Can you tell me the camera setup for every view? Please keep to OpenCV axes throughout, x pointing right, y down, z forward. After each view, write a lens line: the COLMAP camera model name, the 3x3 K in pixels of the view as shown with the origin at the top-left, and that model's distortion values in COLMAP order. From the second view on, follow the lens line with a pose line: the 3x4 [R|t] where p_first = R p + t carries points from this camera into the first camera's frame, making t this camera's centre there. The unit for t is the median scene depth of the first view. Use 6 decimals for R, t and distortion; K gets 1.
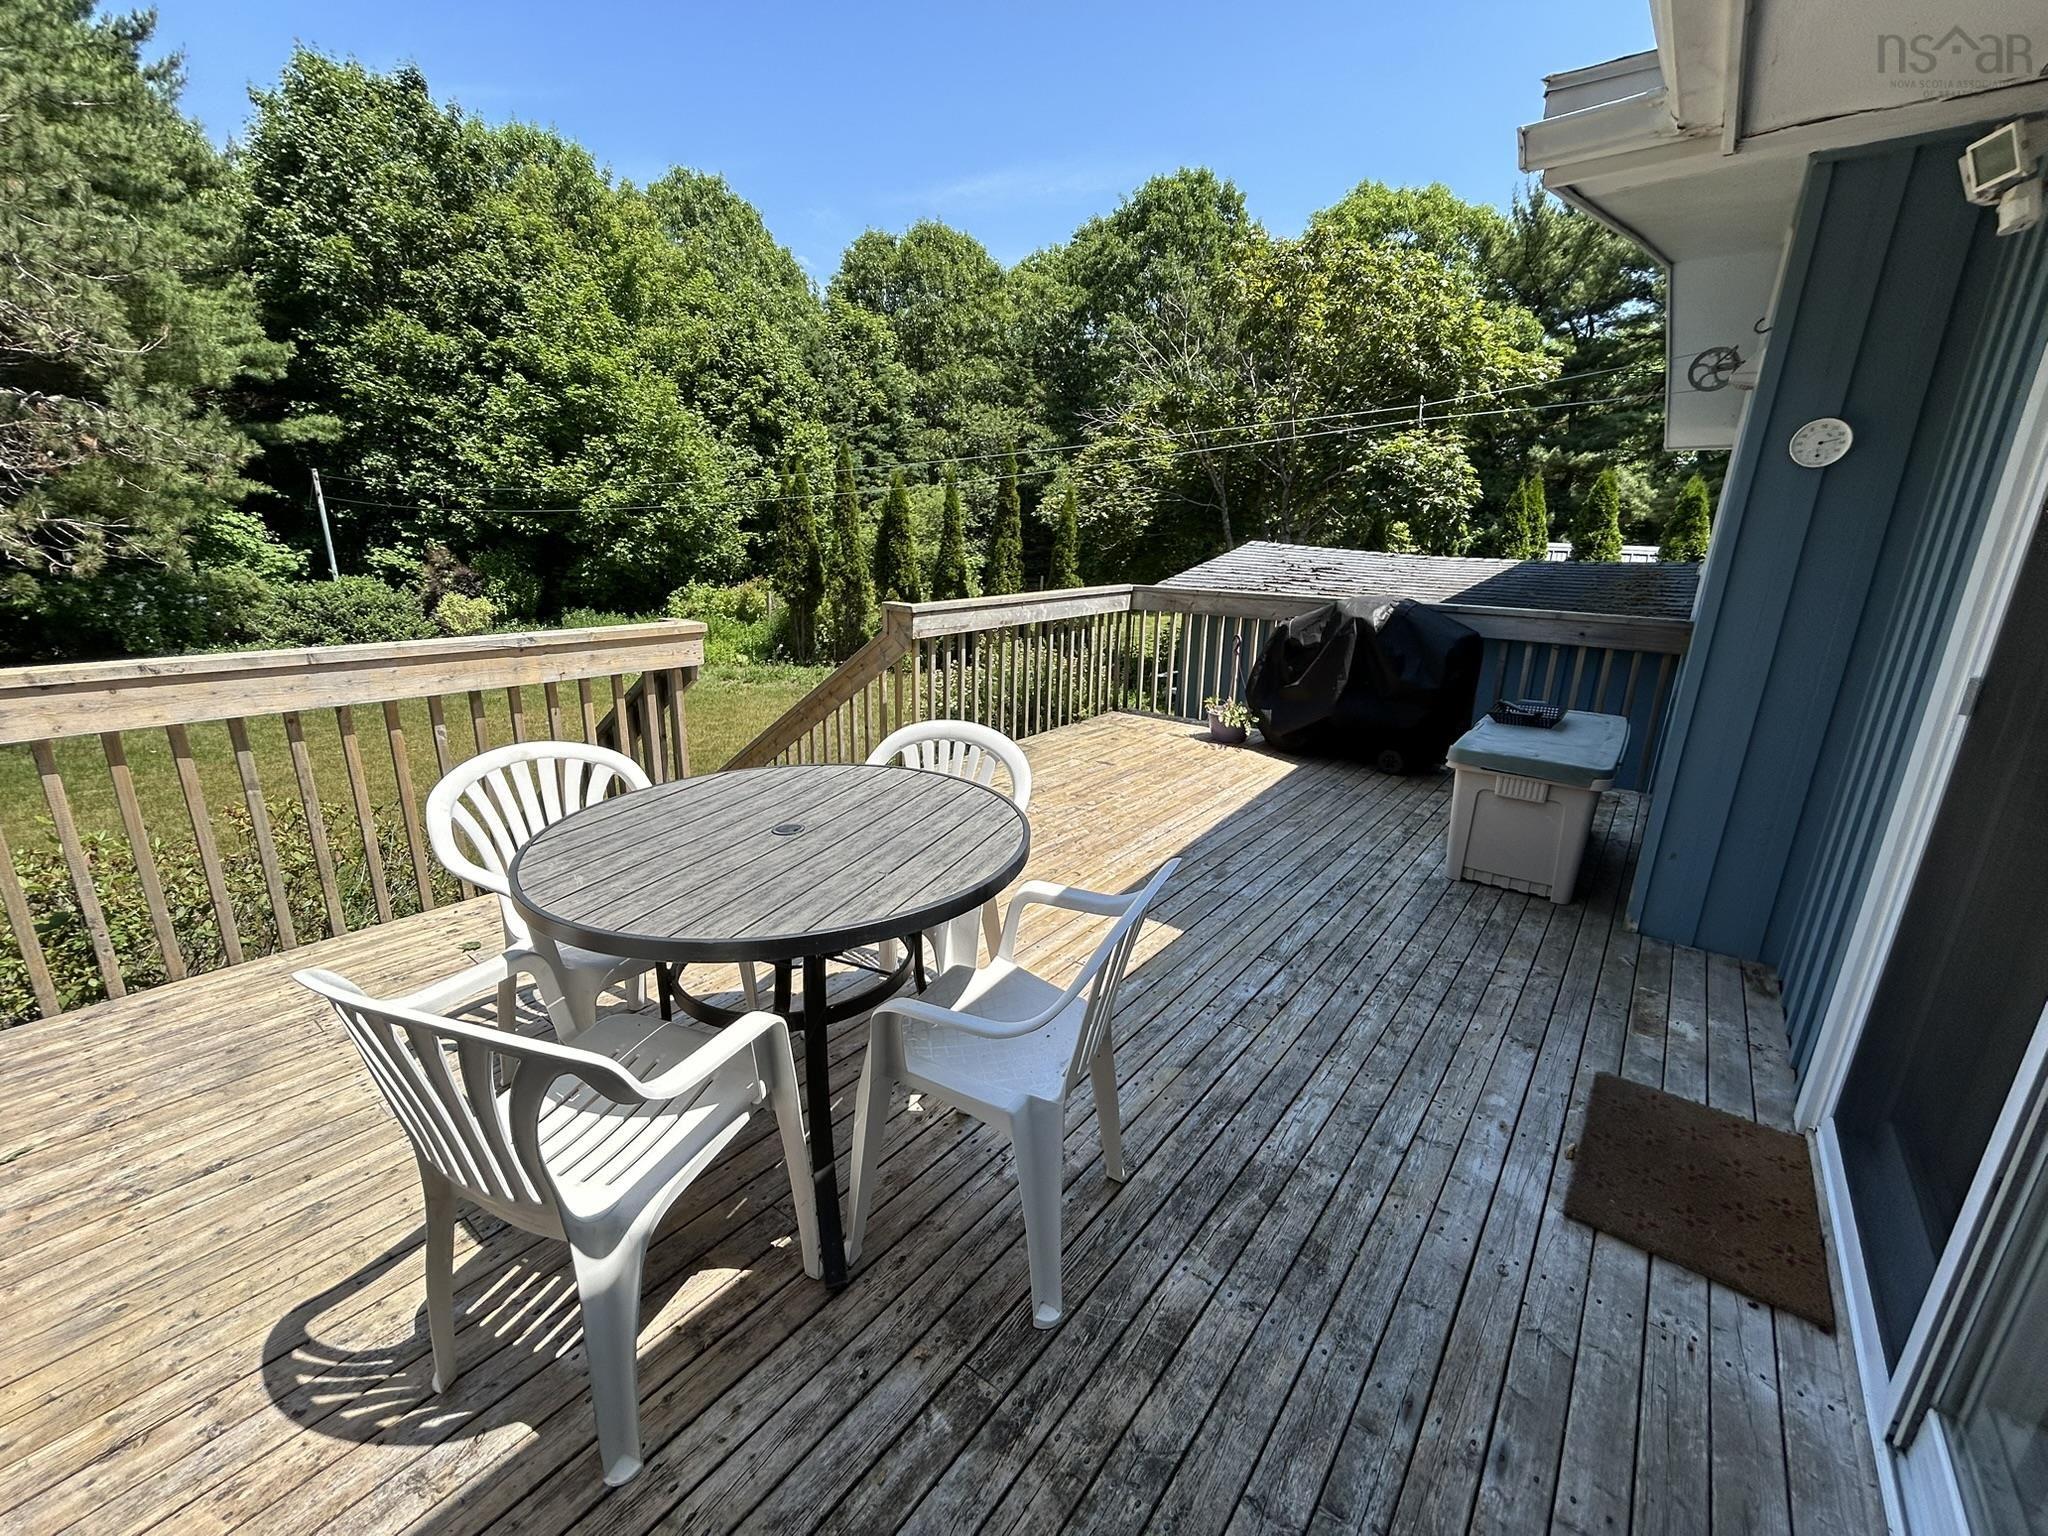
lens RADIAL K [[843.2, 0, 1019.0], [0, 843.2, 768.3], [0, 0, 1]] dist [0.001629, 0.000332]
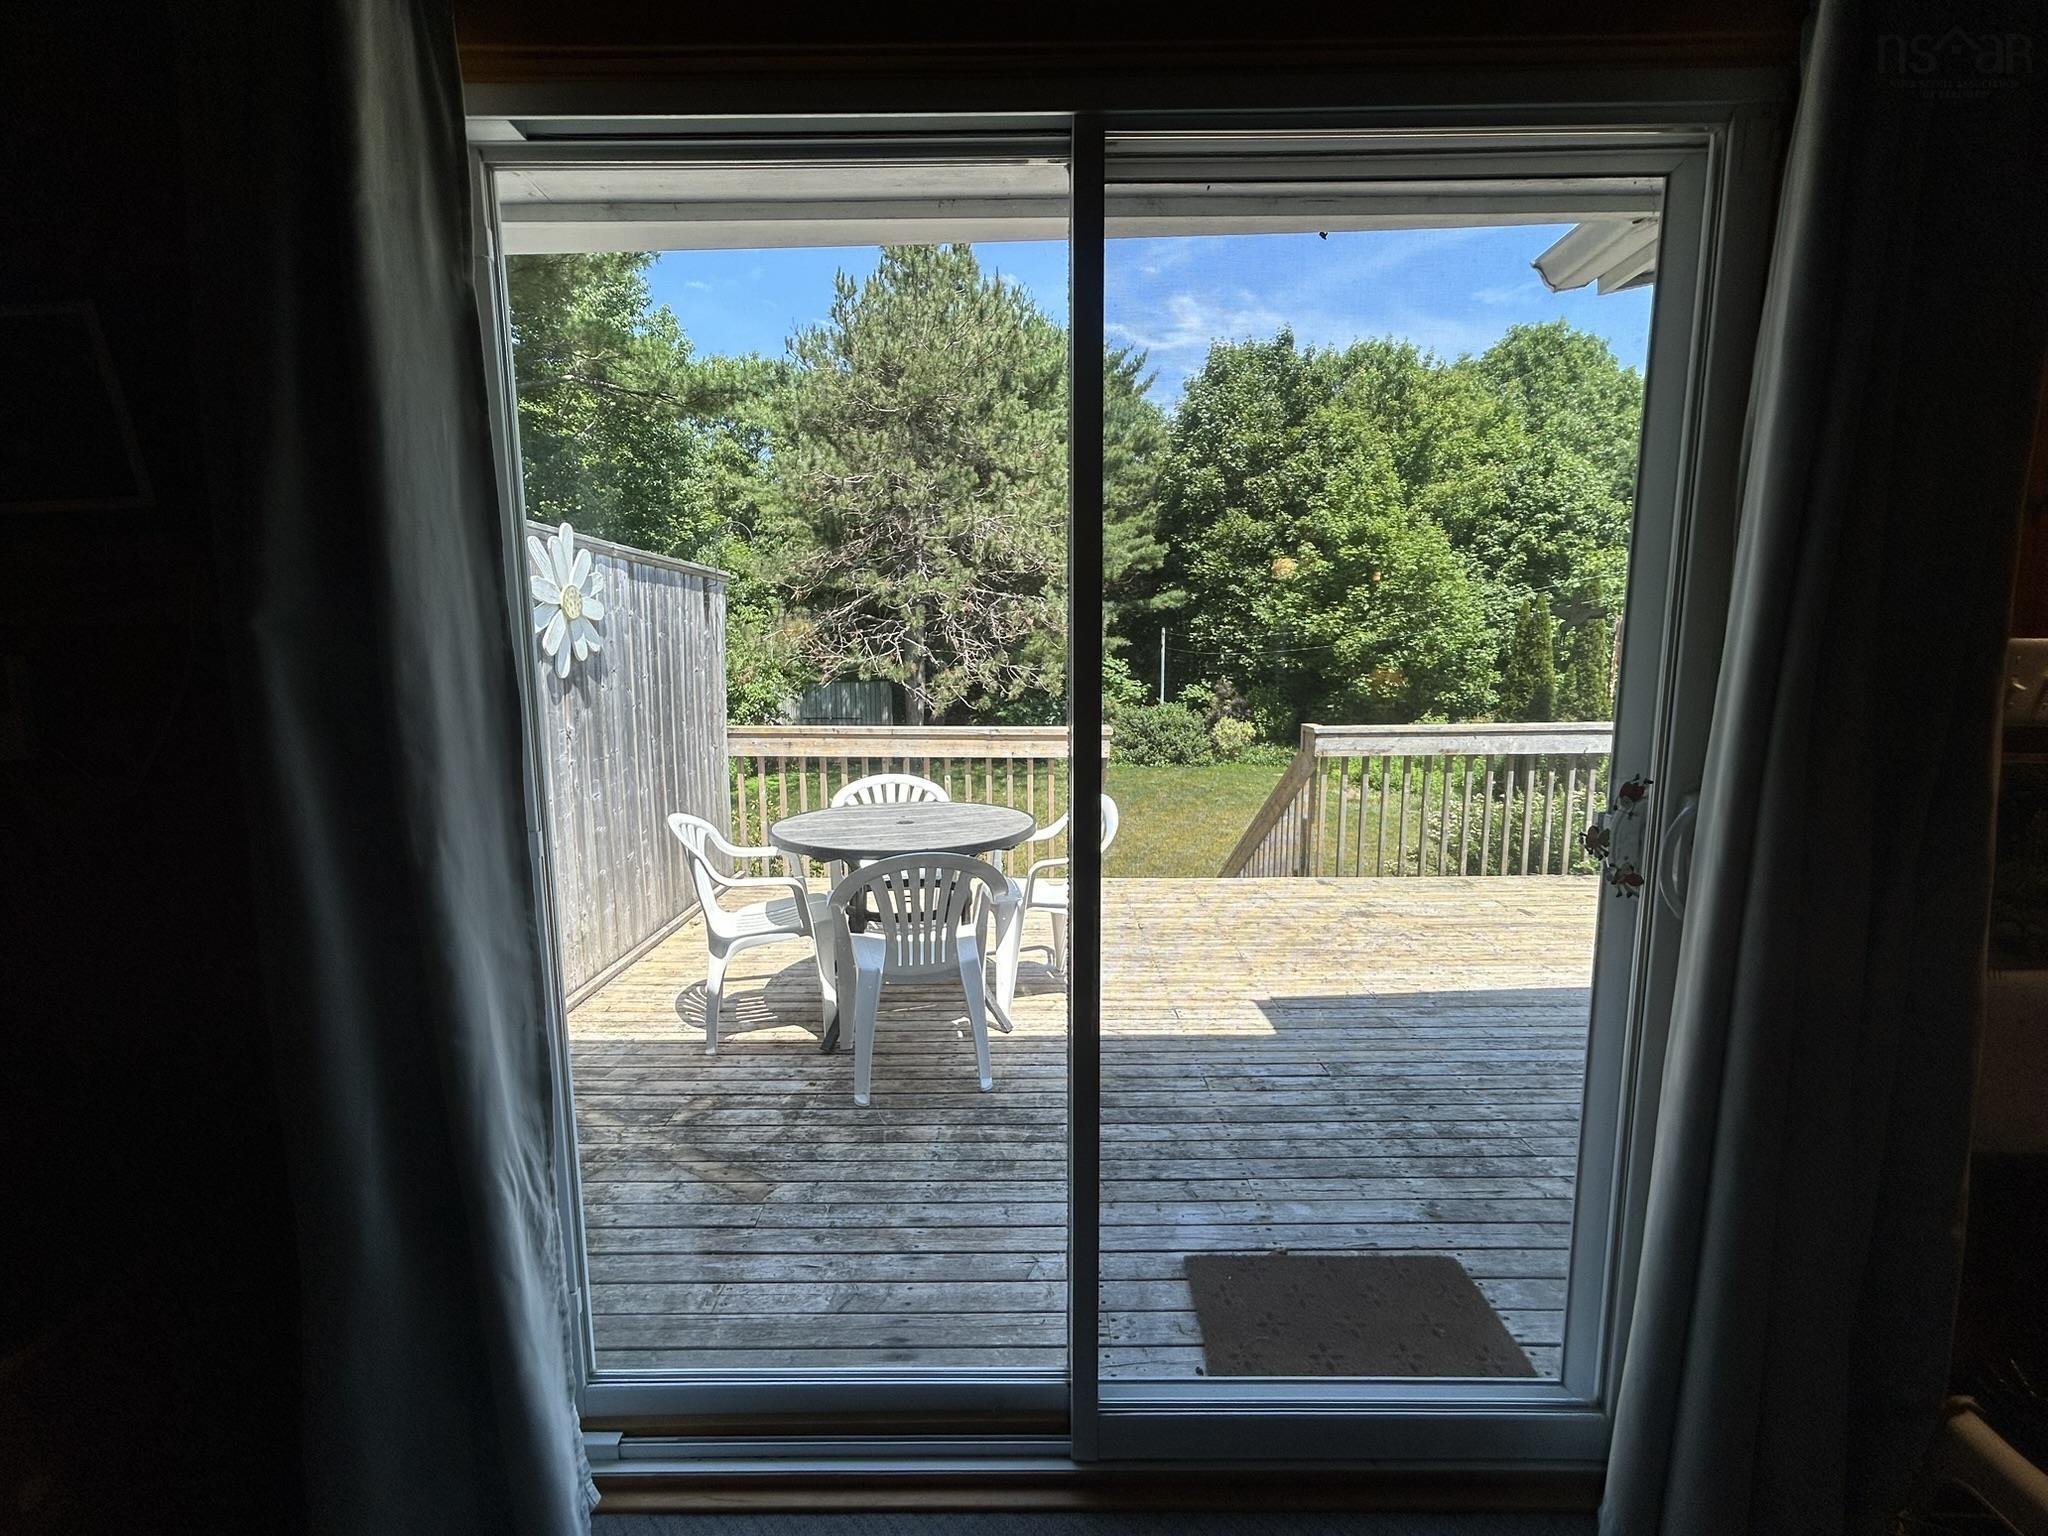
lens RADIAL K [[843.2, 0, 1019.0], [0, 843.2, 768.3], [0, 0, 1]] dist [0.001629, 0.000332]
pose [[0.611181, 0.081476, -0.787286, 0.132239], [-0.203755, 0.977359, -0.057032, 0.001394], [0.764815, 0.195270, 0.613945, 0.004285]]
